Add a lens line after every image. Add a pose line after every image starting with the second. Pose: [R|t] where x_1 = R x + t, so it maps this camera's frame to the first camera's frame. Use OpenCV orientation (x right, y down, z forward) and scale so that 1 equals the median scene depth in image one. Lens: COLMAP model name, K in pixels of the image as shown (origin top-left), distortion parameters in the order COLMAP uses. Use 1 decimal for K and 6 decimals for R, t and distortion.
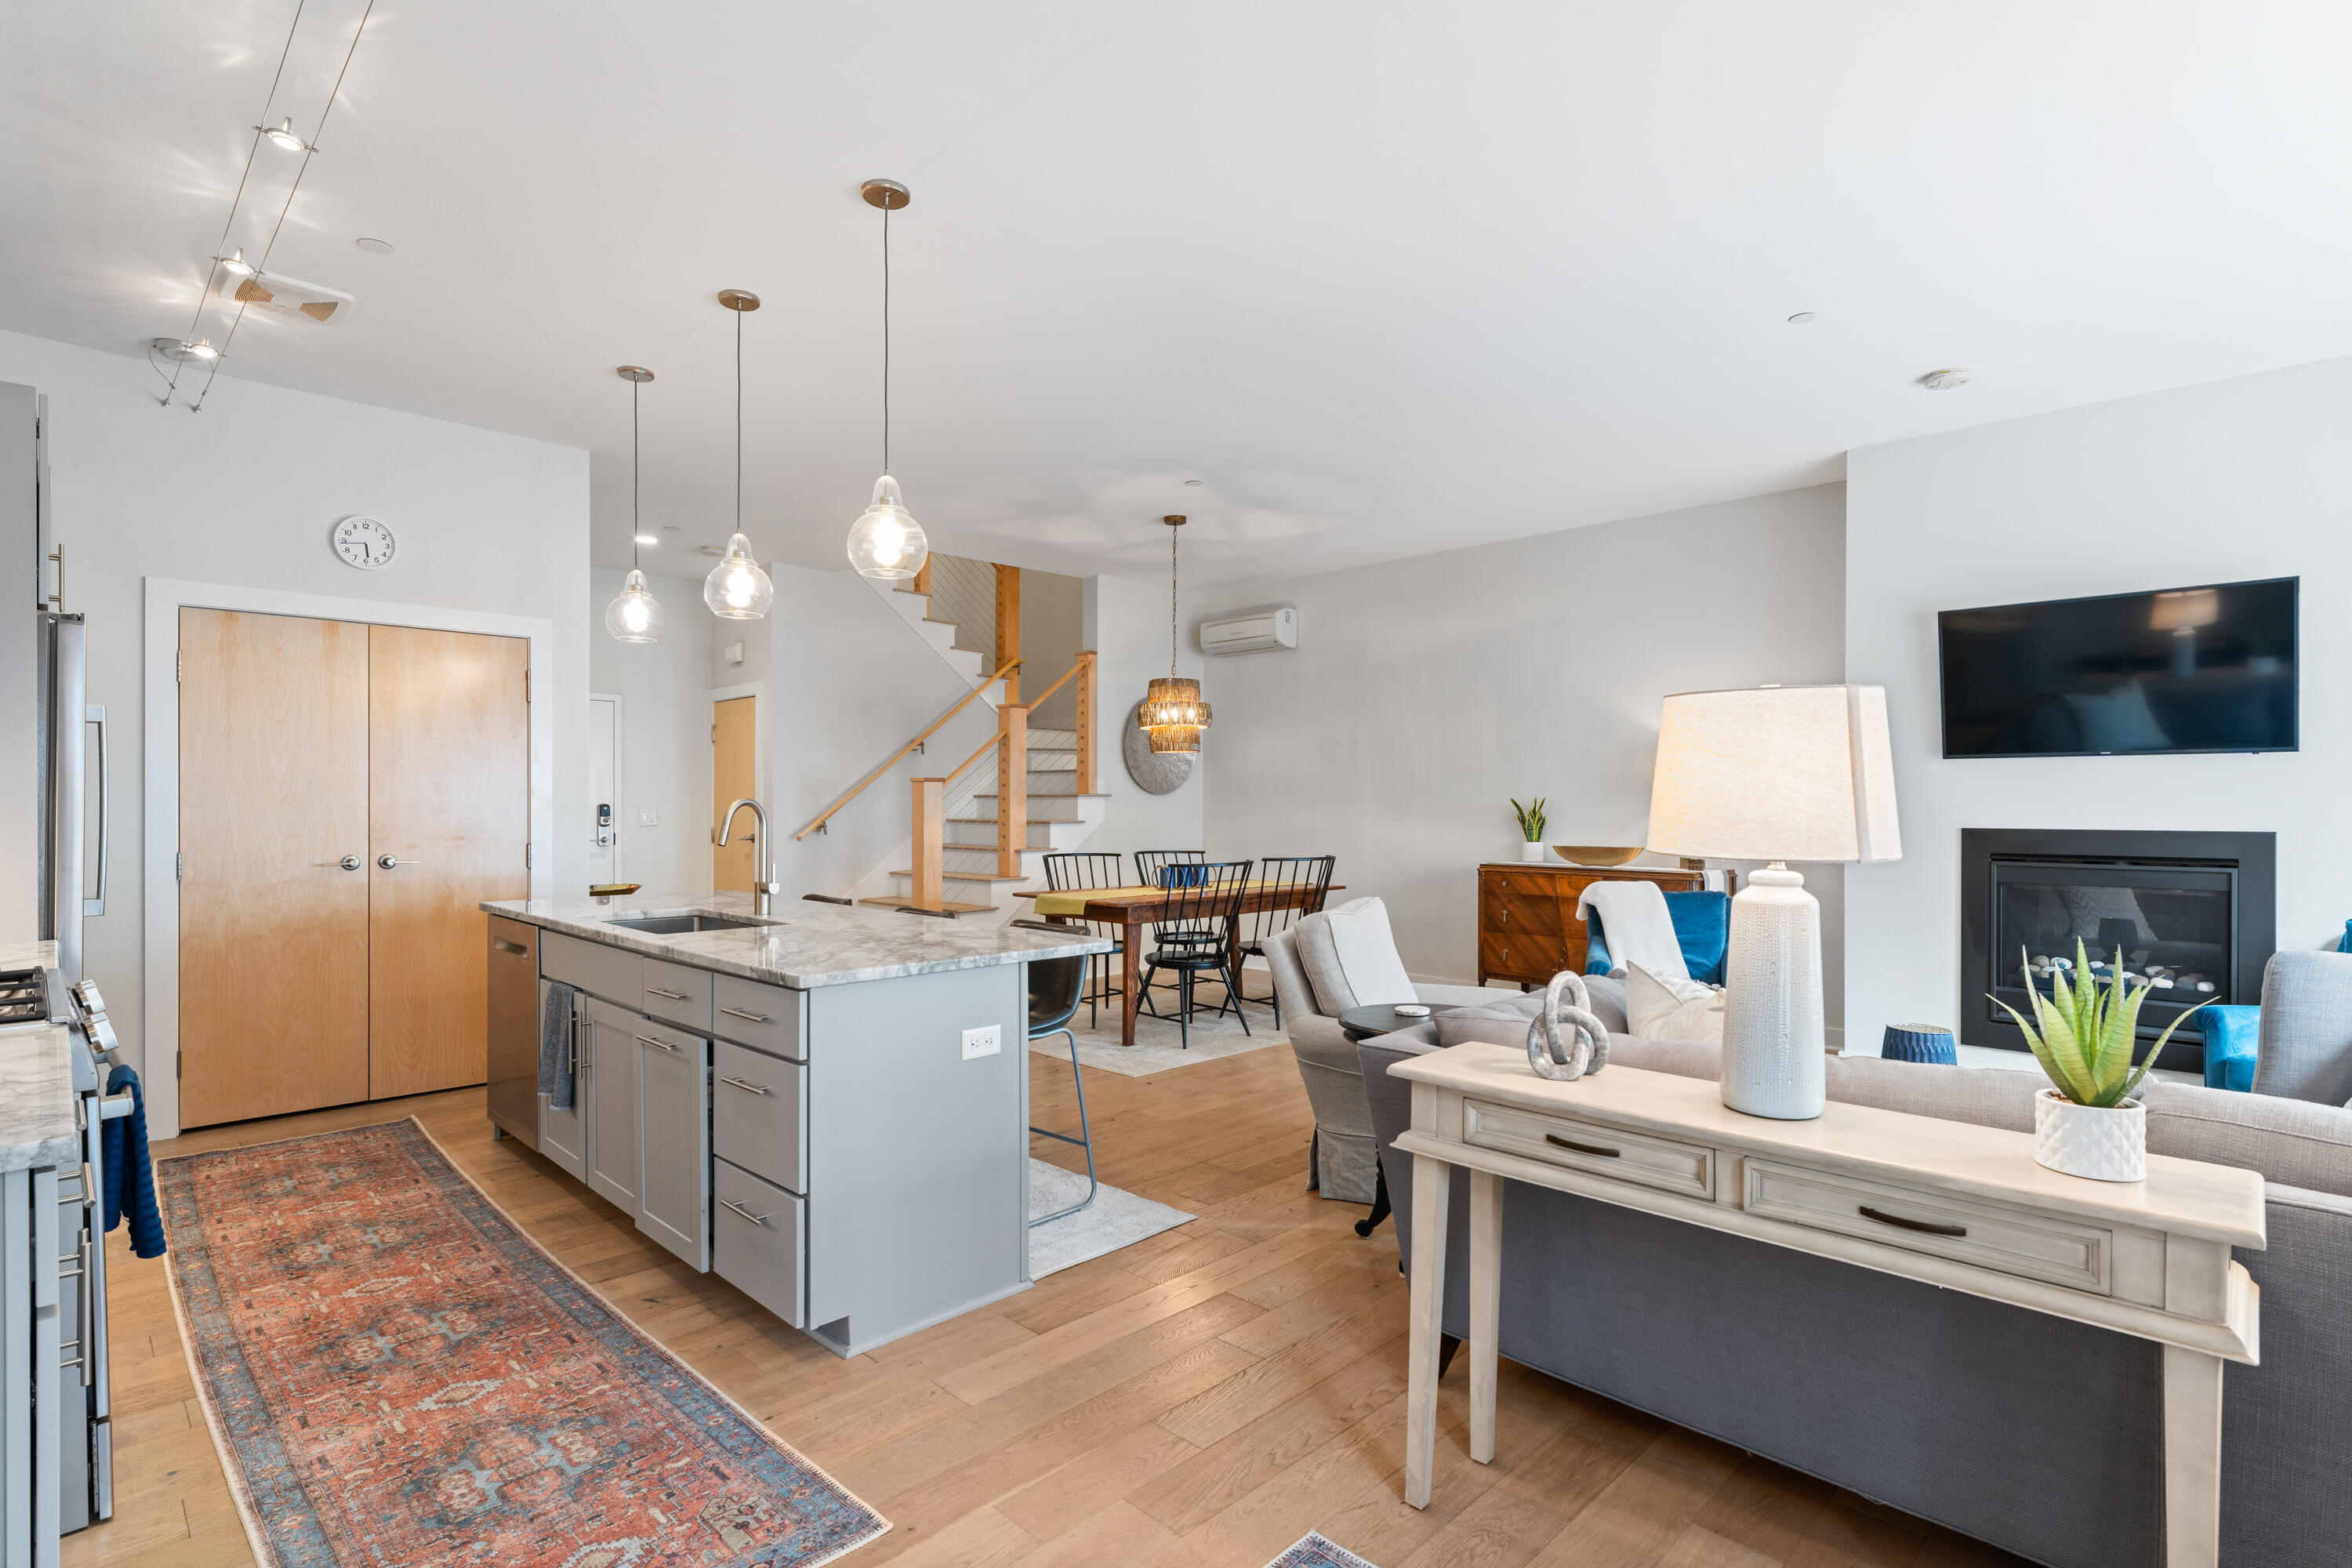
lens RADIAL K [[1140.8, 0, 1170.4], [0, 1140.8, 814.6], [0, 0, 1]] dist [0.001130, 0.000211]
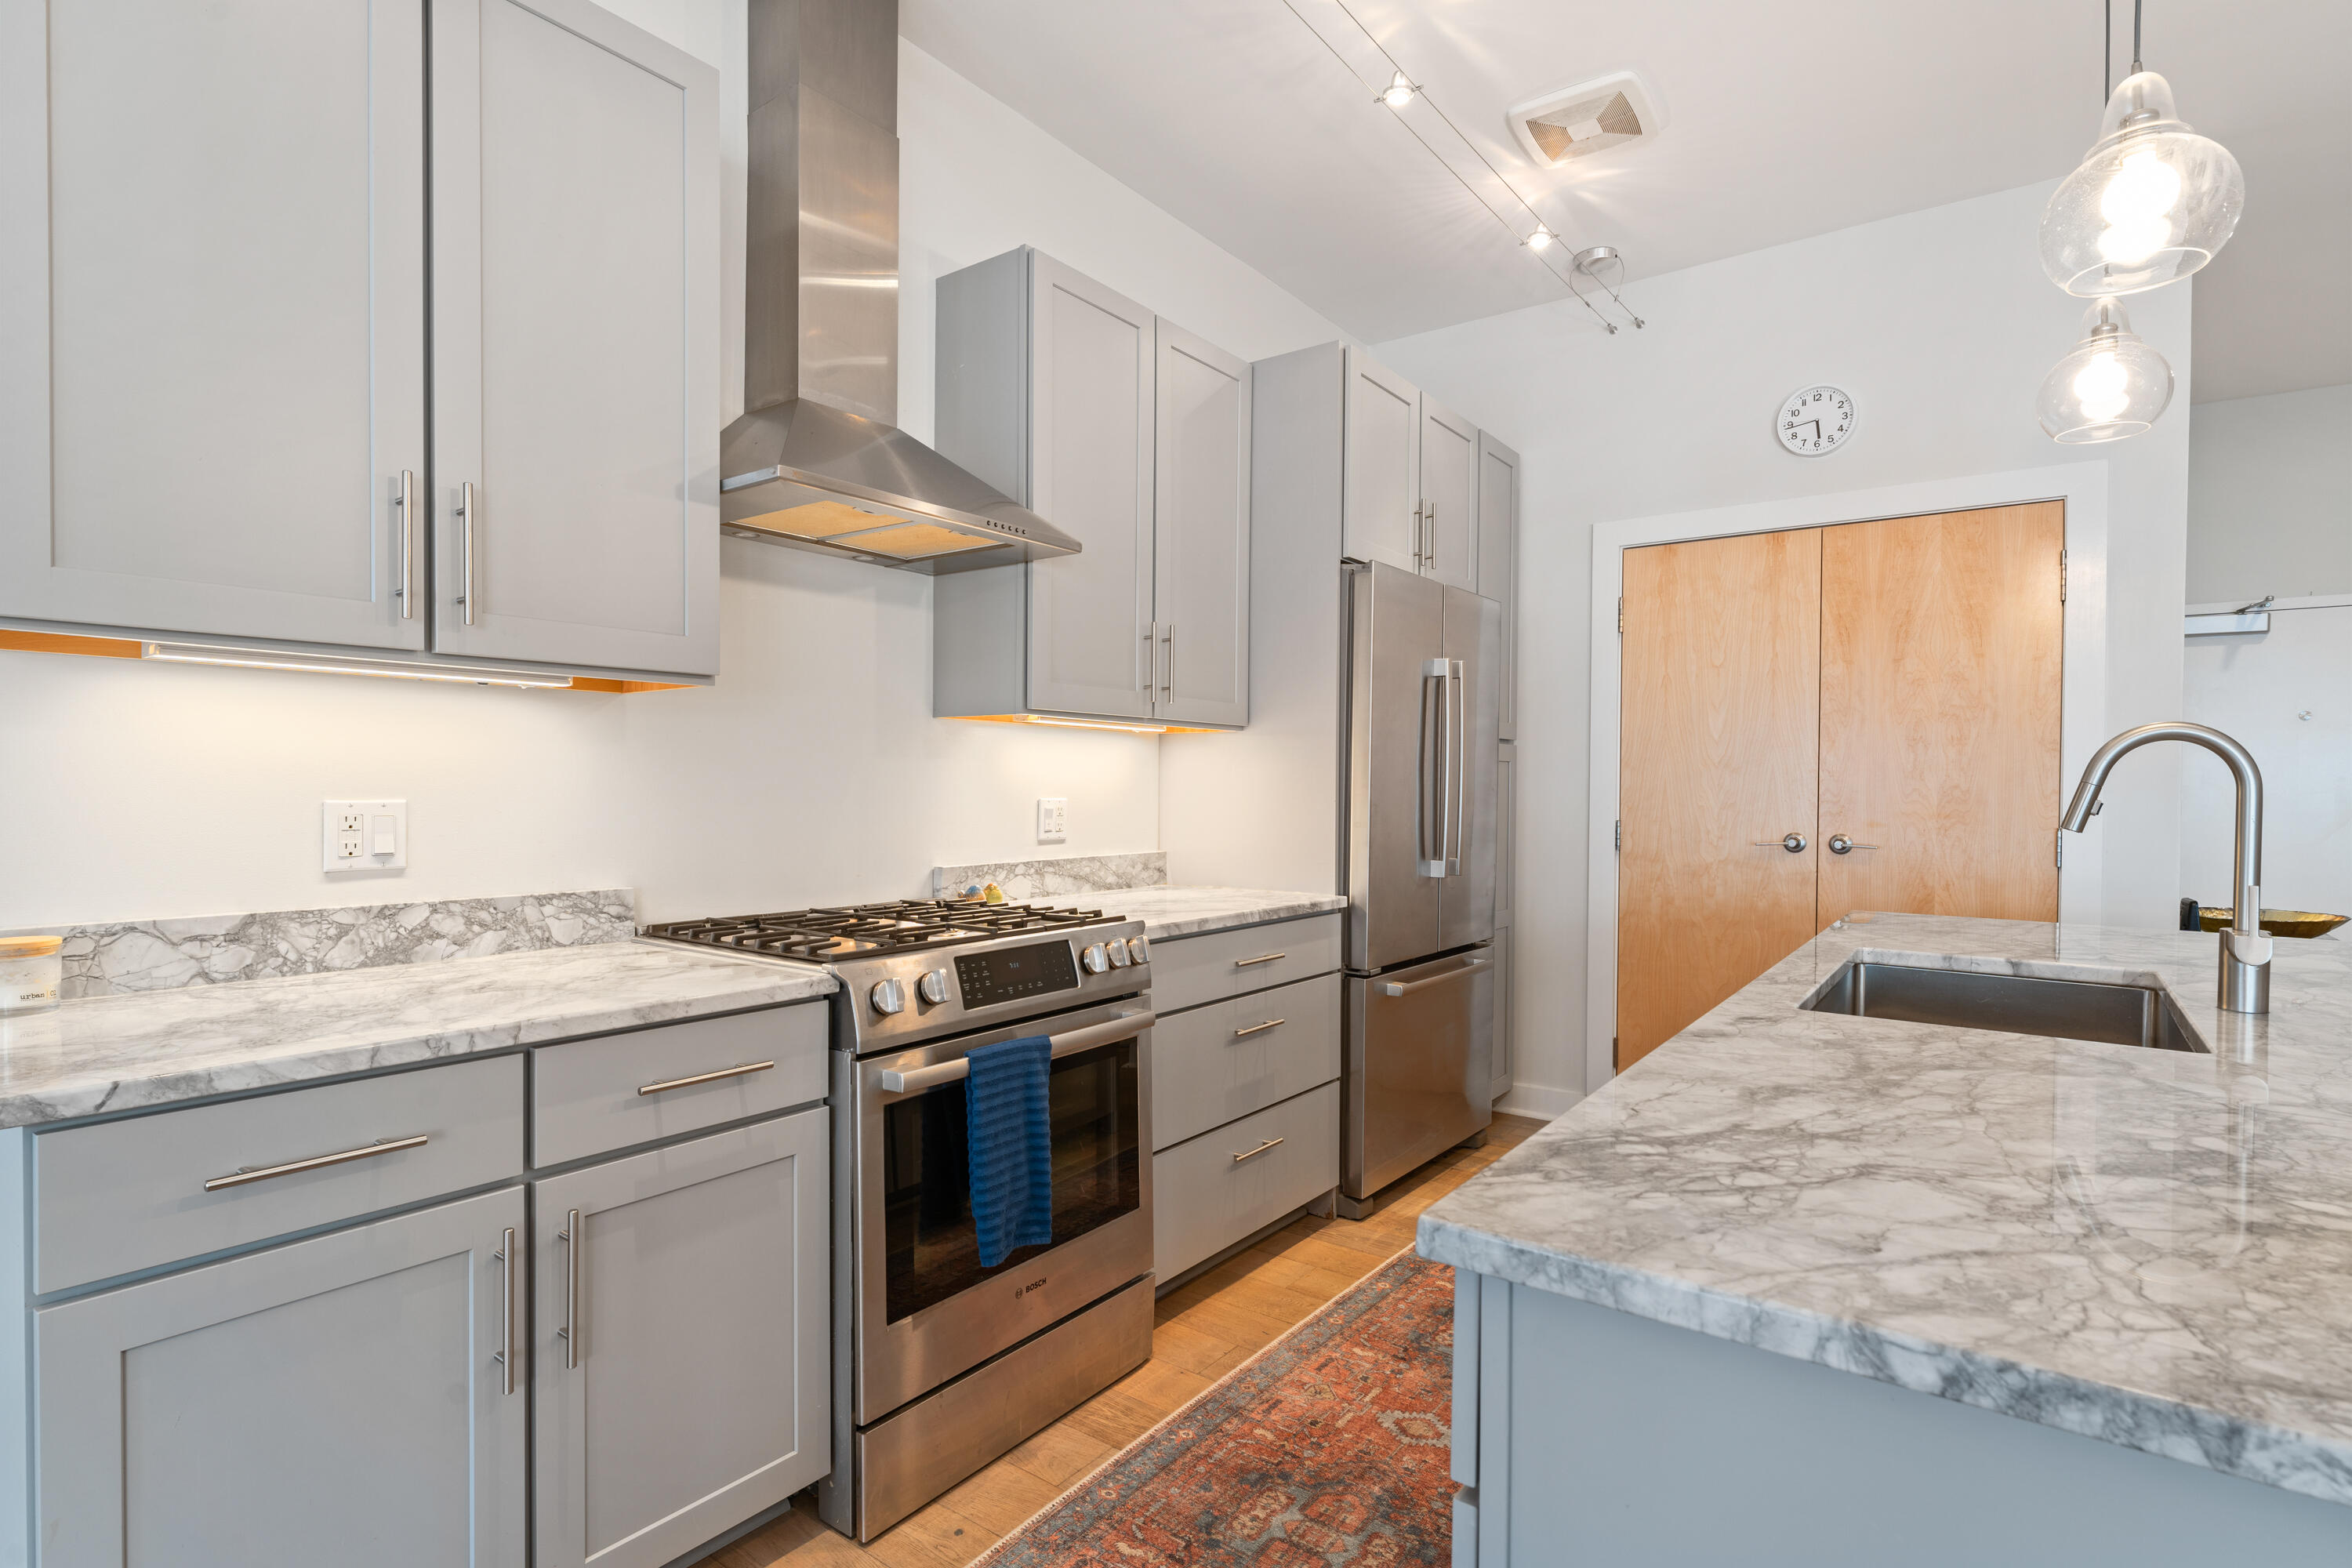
lens RADIAL K [[1148.8, 0, 1169.5], [0, 1148.8, 799.2], [0, 0, 1]] dist [0.000023, -0.000372]
pose [[0.140672, 0.010380, -0.990002, -0.010697], [-0.016572, 0.999830, 0.008128, 0.013205], [0.989918, 0.015263, 0.140820, 0.458985]]
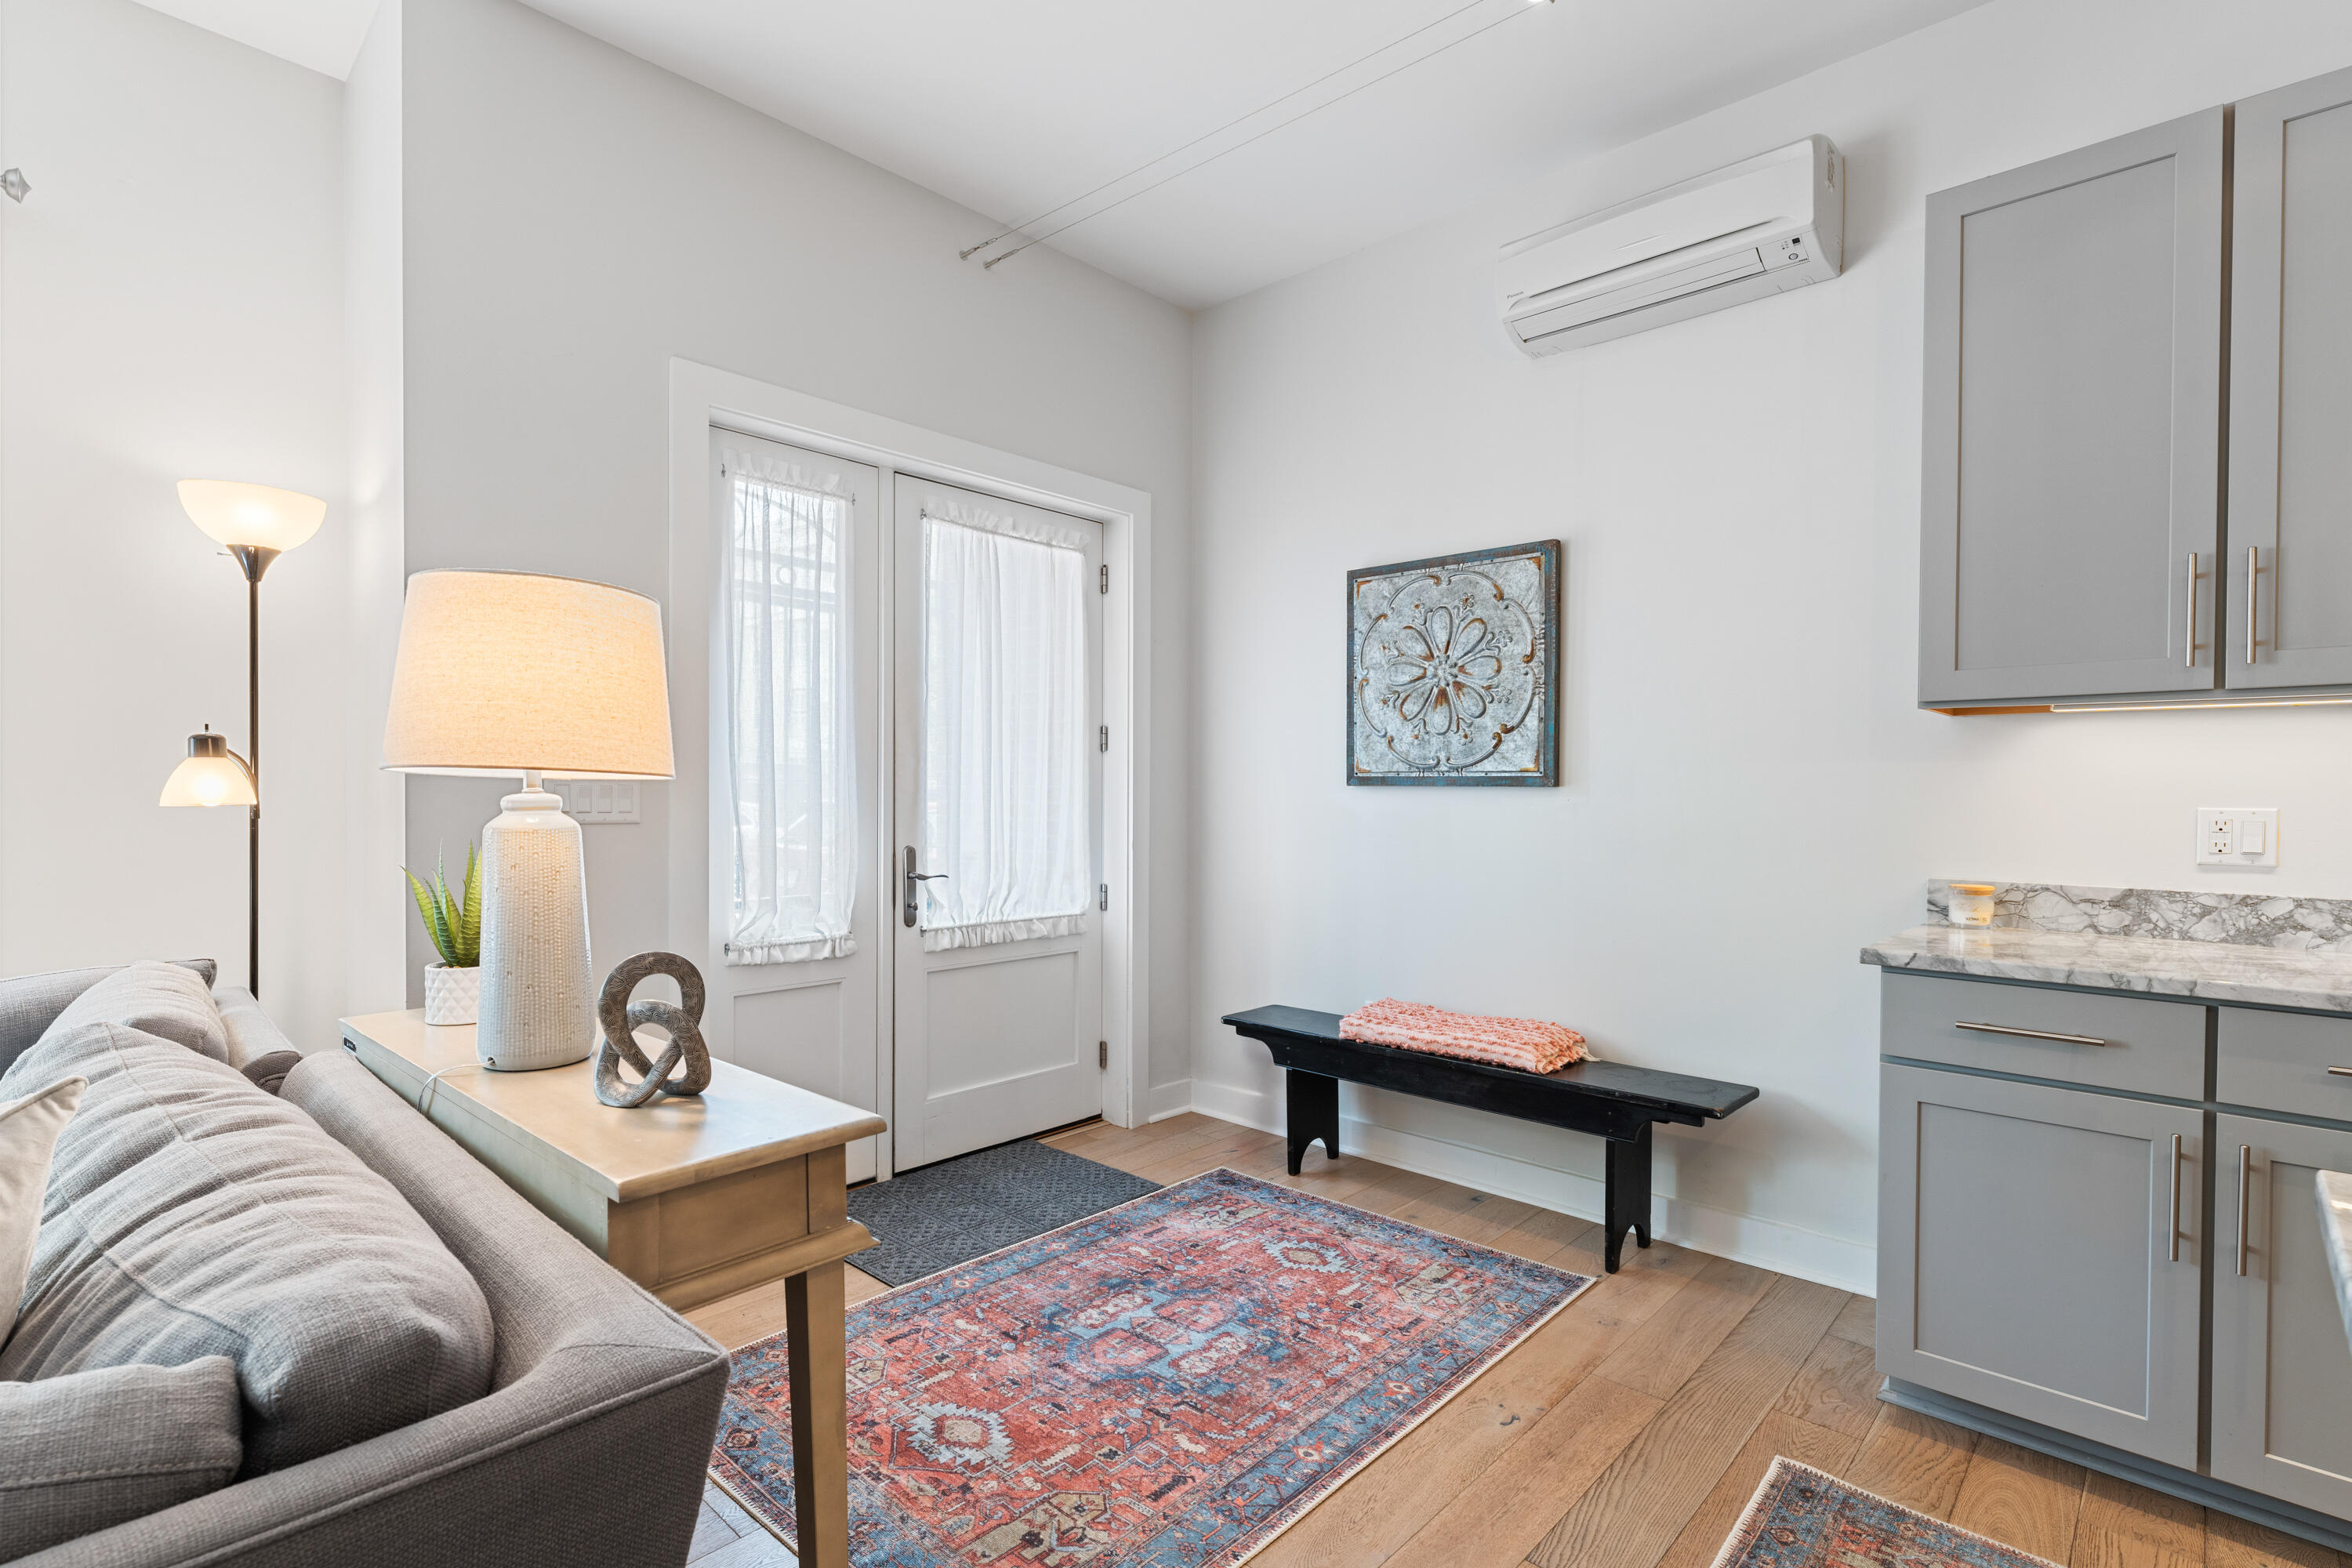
lens RADIAL K [[1104.2, 0, 1168.5], [0, 1104.2, 805.5], [0, 0, 1]] dist [-0.000774, -0.000112]
pose [[-0.999620, -0.008075, -0.026338, 0.021606], [-0.008735, 0.999648, 0.025037, 0.012419], [0.026127, 0.025257, -0.999340, 0.685672]]
